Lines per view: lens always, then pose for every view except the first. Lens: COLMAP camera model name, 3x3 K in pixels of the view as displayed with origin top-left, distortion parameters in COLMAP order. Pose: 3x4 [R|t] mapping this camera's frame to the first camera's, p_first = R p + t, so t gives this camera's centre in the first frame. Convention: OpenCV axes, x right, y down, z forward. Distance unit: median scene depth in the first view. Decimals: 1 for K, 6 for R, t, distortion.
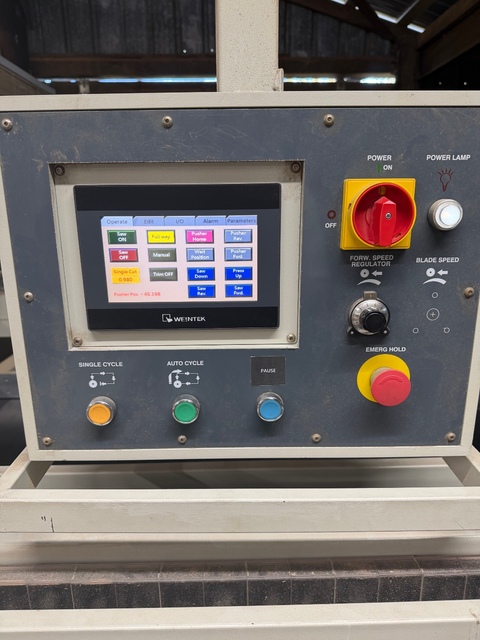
lens RADIAL K [[453.9, 0, 234.9], [0, 453.9, 316.6], [0, 0, 1]] dist [0.019024, -0.021033]
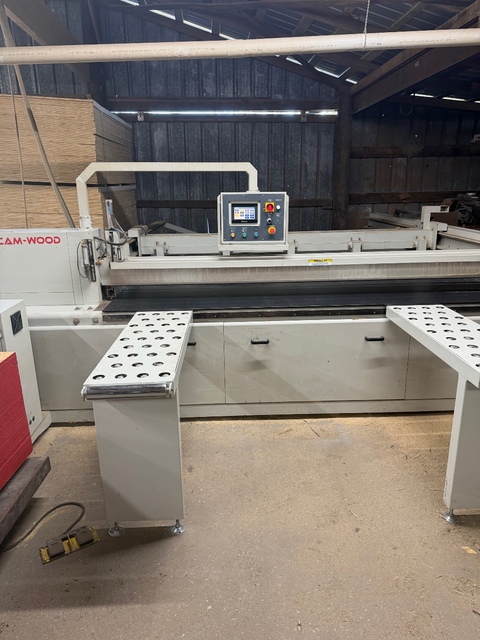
lens RADIAL K [[453.9, 0, 242.0], [0, 453.9, 319.9], [0, 0, 1]] dist [0.019024, -0.021033]
pose [[0.999396, -0.005337, 0.034349, -0.040776], [0.003651, 0.998794, 0.048962, 0.121120], [-0.034569, -0.048807, 0.998210, -0.628774]]
